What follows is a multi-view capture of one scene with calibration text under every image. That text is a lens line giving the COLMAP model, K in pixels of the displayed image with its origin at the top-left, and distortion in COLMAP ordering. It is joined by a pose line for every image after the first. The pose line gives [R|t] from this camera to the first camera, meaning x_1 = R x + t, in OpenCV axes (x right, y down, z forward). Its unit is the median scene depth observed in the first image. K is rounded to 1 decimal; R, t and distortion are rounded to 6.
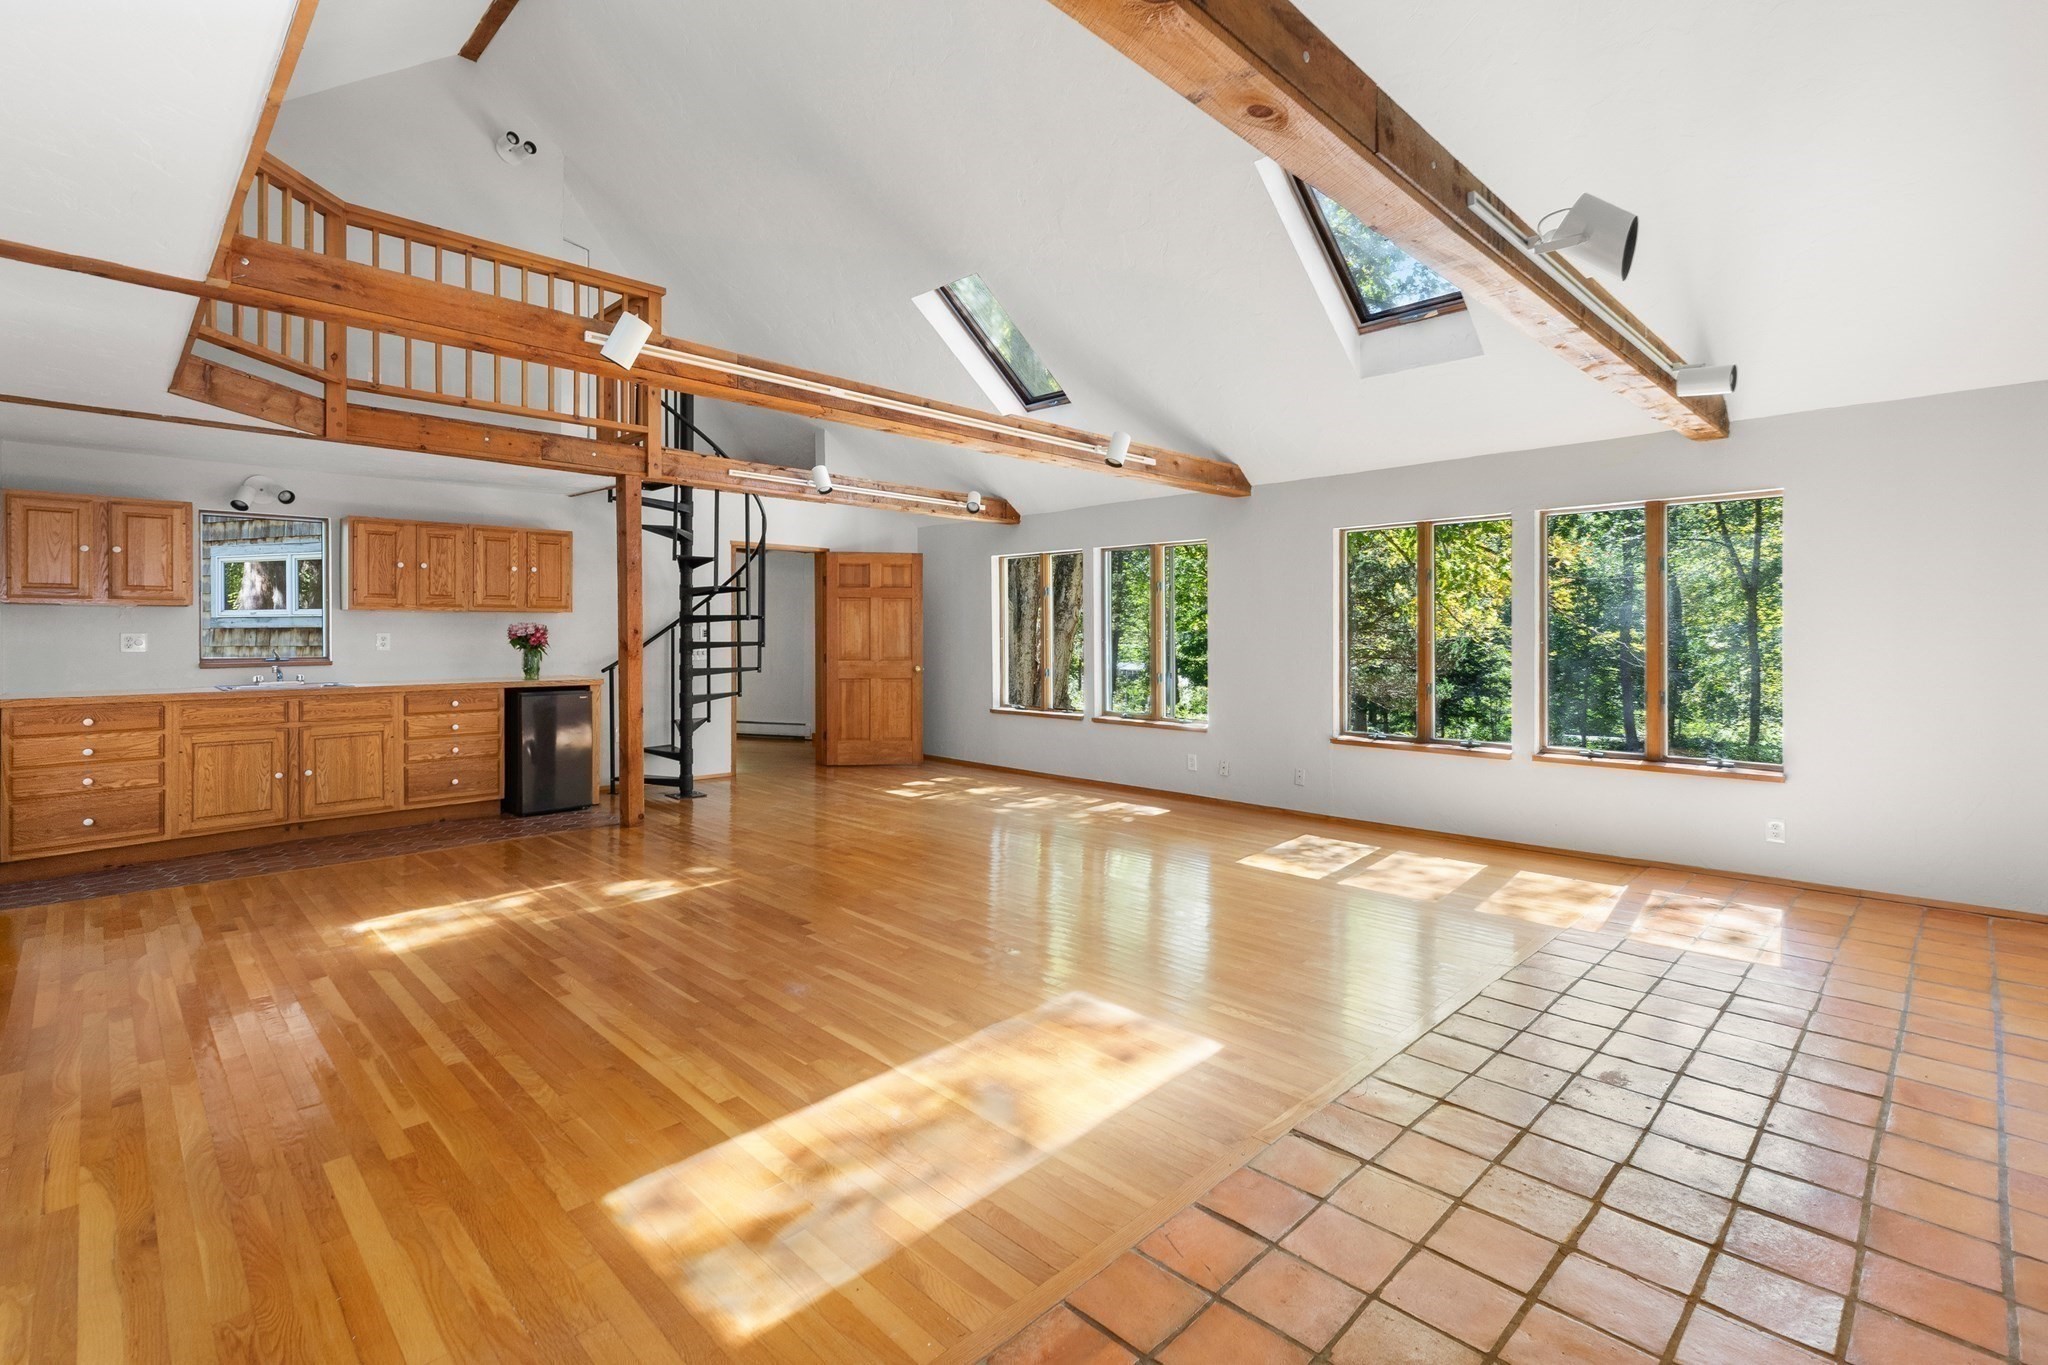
lens RADIAL K [[936.1, 0, 1060.5], [0, 936.1, 630.7], [0, 0, 1]] dist [0.001278, 0.000846]
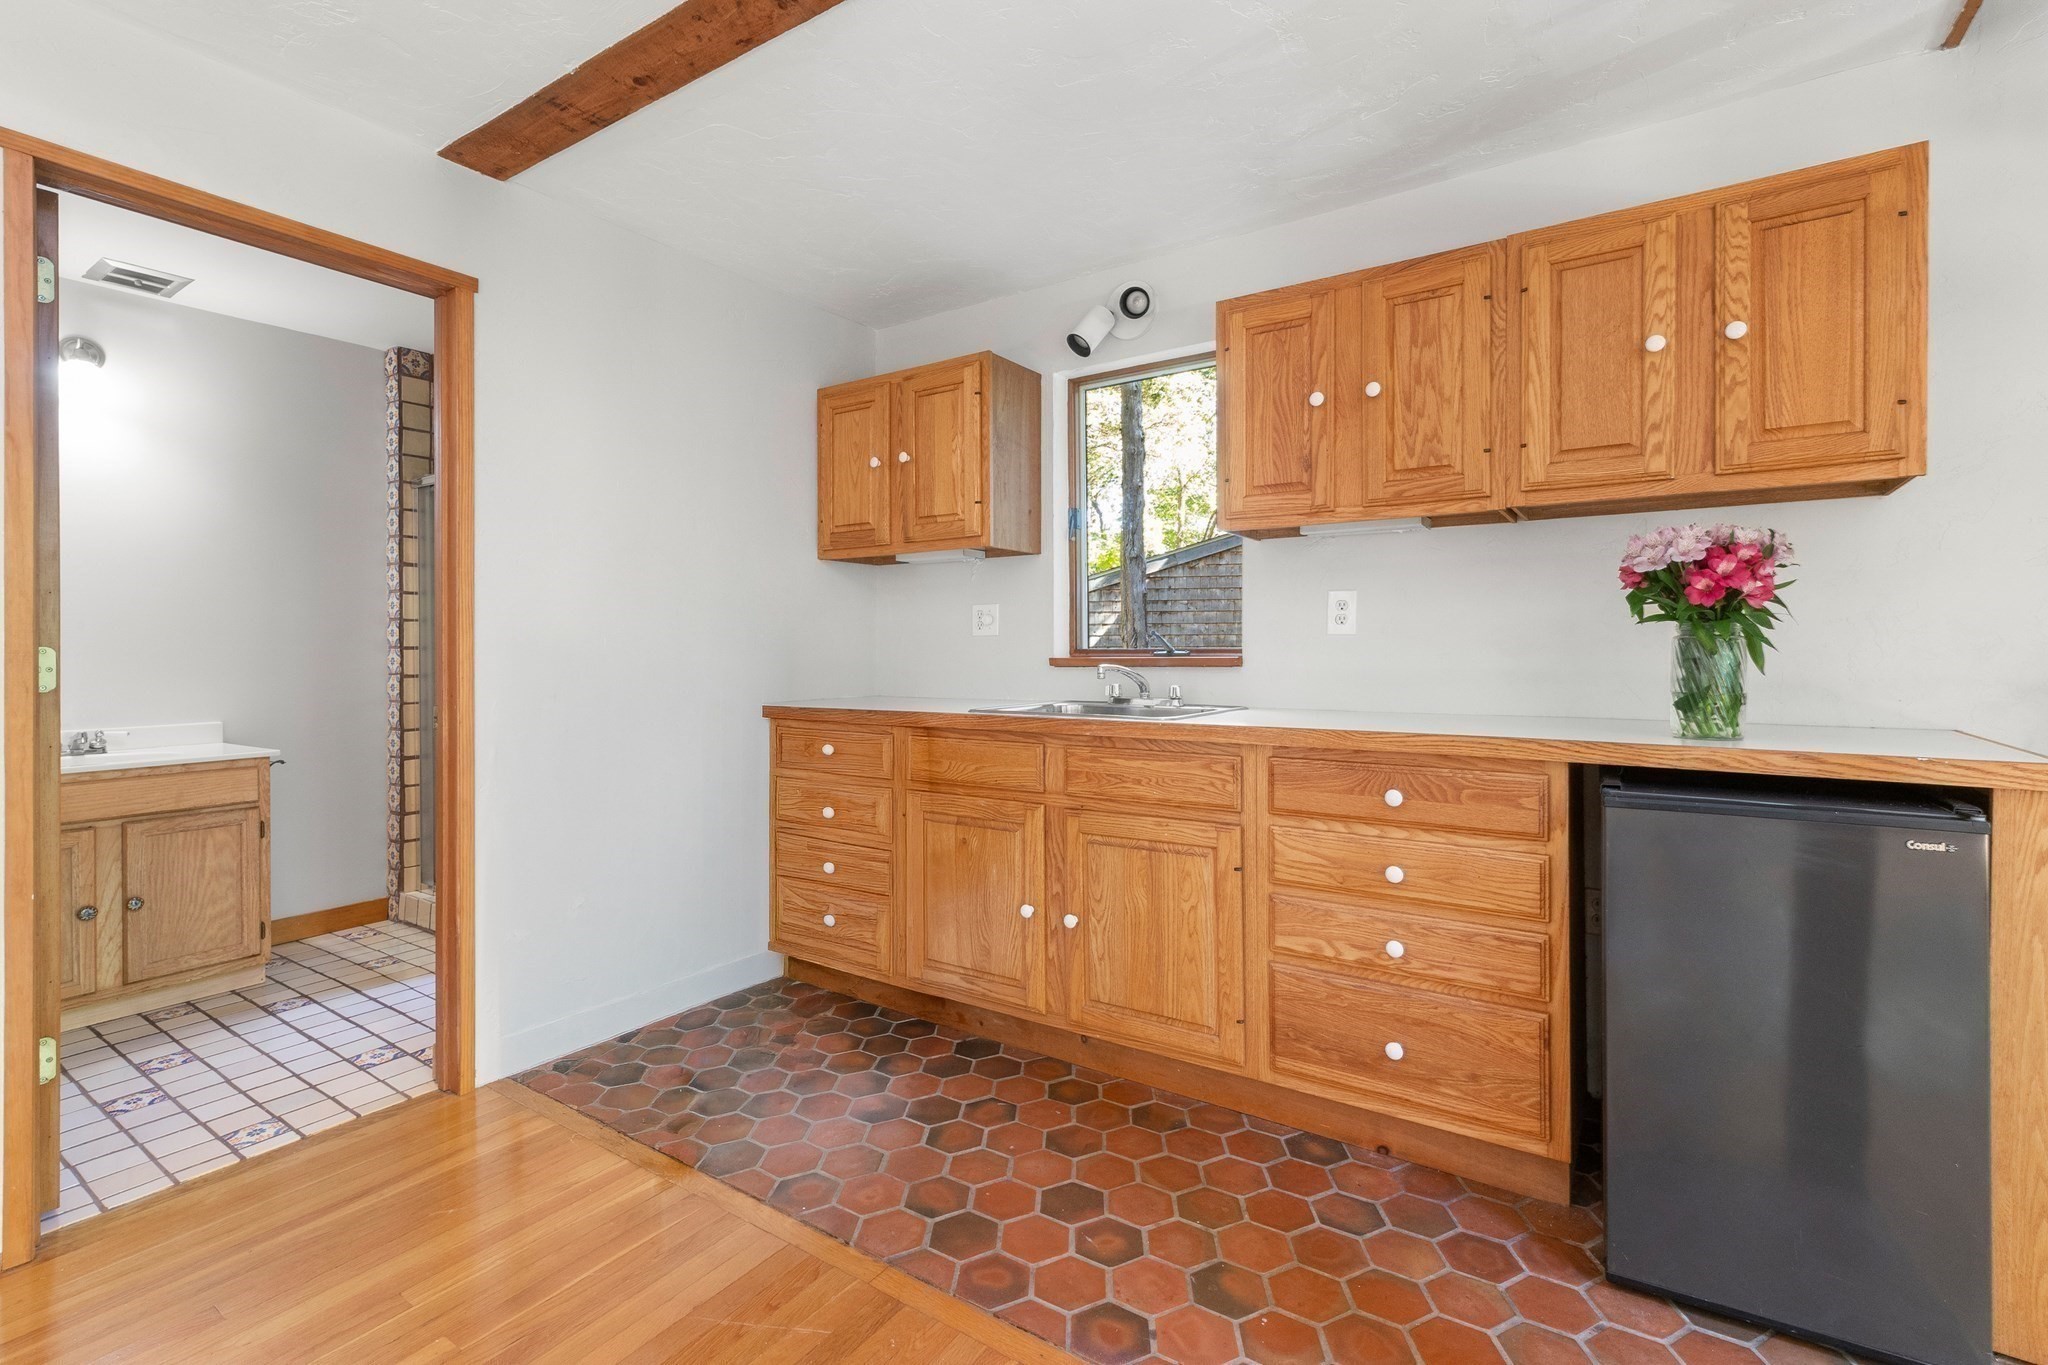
lens RADIAL K [[936.1, 0, 1000.1], [0, 936.1, 653.6], [0, 0, 1]] dist [0.001278, 0.000846]
pose [[0.153936, 0.001872, -0.988079, -0.349776], [0.003846, 0.999989, 0.002493, 0.028039], [0.988073, -0.004184, 0.153928, 0.798215]]
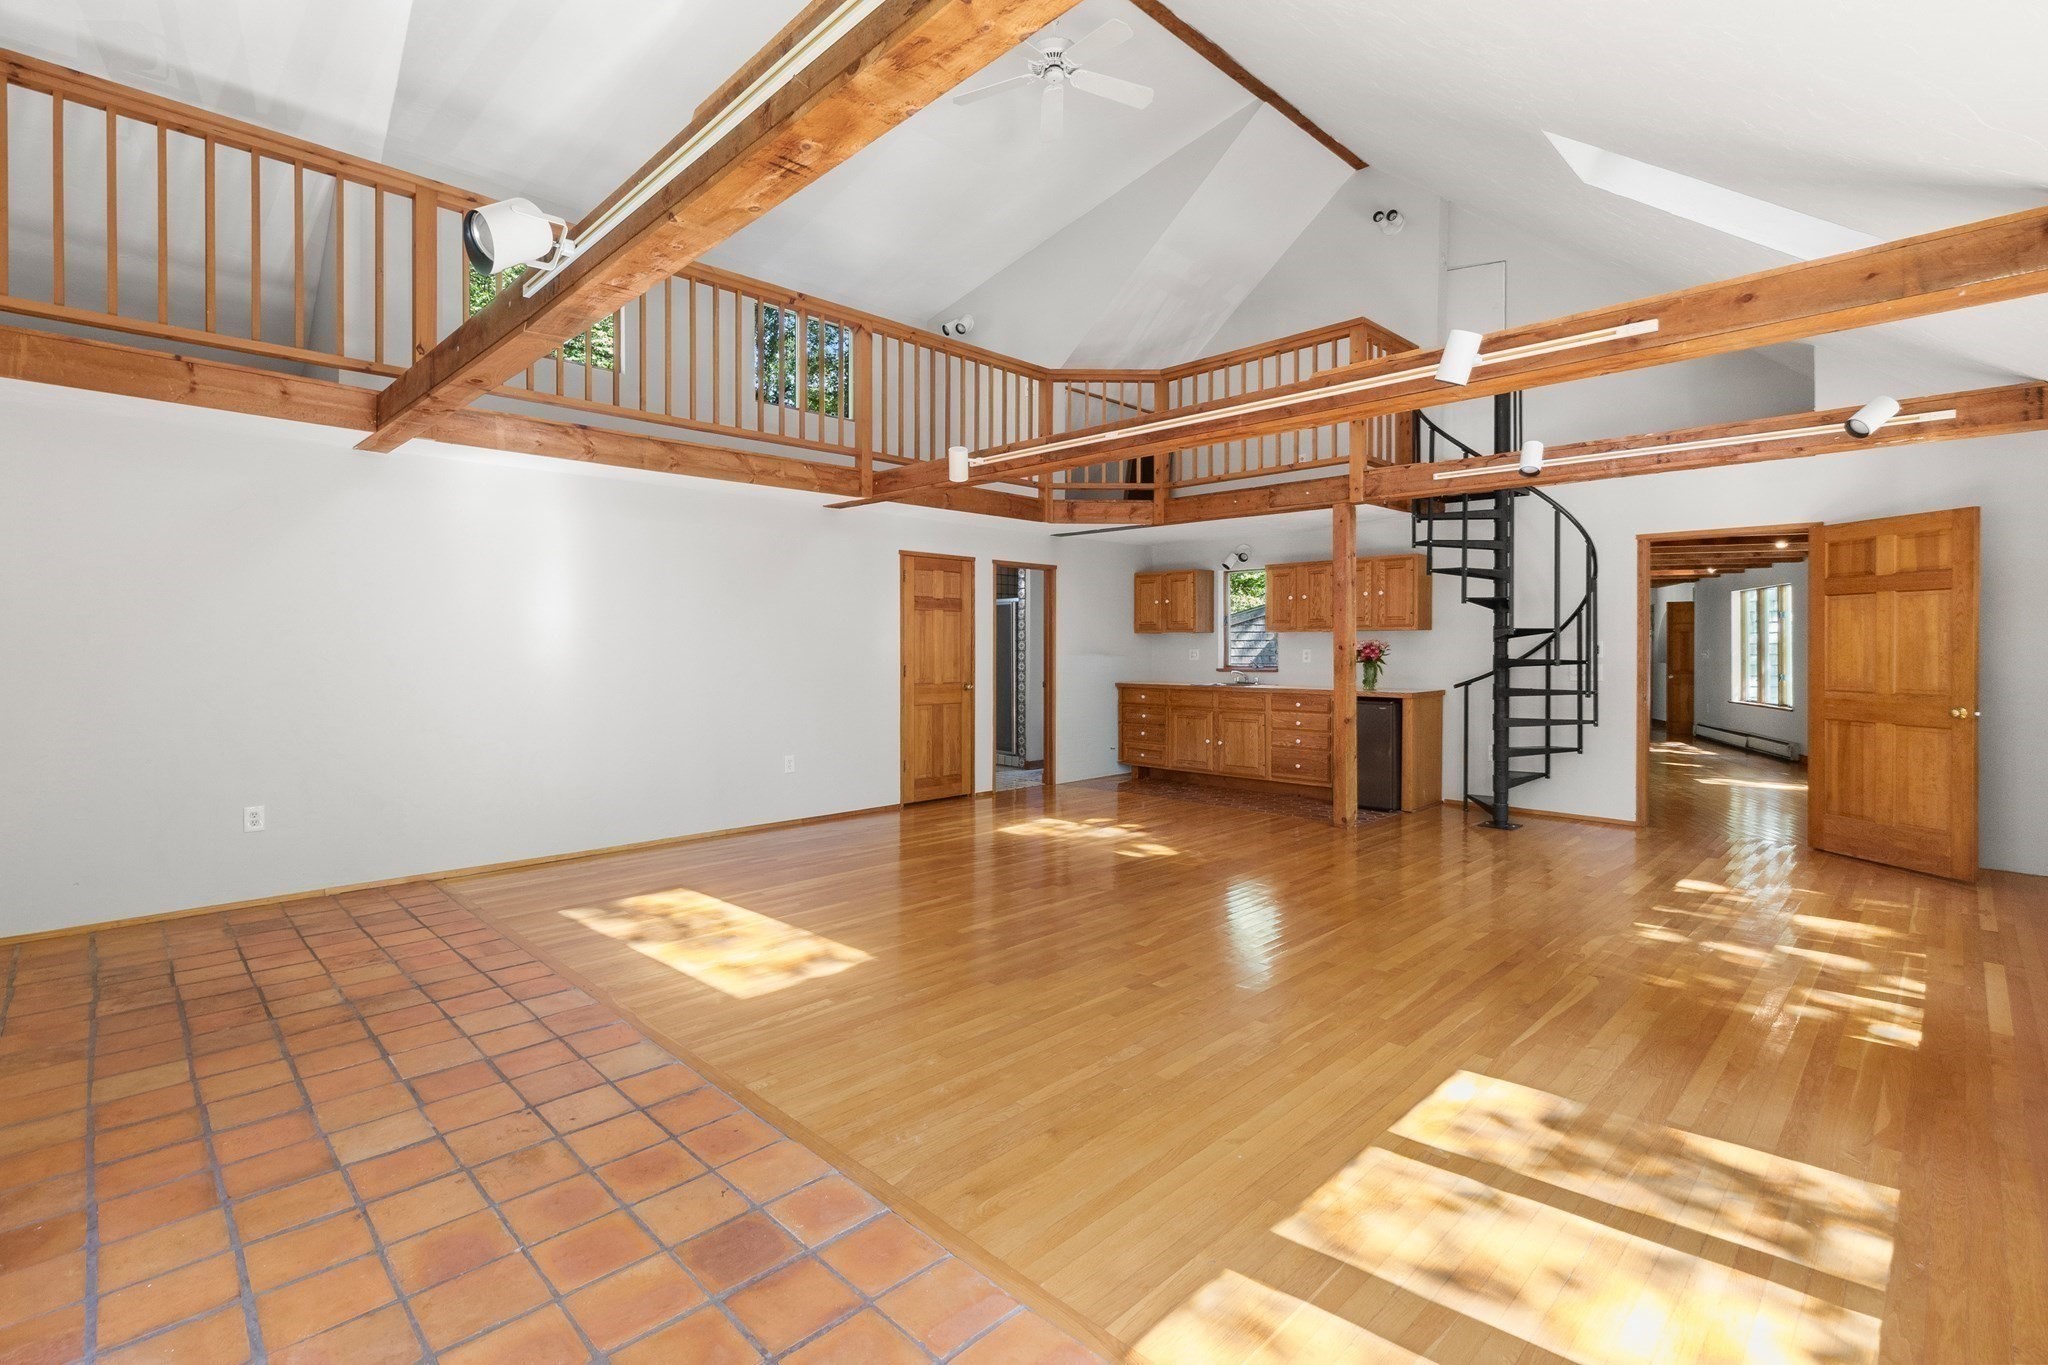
lens RADIAL K [[936.1, 0, 1014.7], [0, 936.1, 653.3], [0, 0, 1]] dist [0.001278, 0.000846]
pose [[-0.032848, 0.005441, -0.999446, 0.615908], [0.002327, 0.999983, 0.005367, 0.000598], [0.999458, -0.002150, -0.032860, 0.636688]]
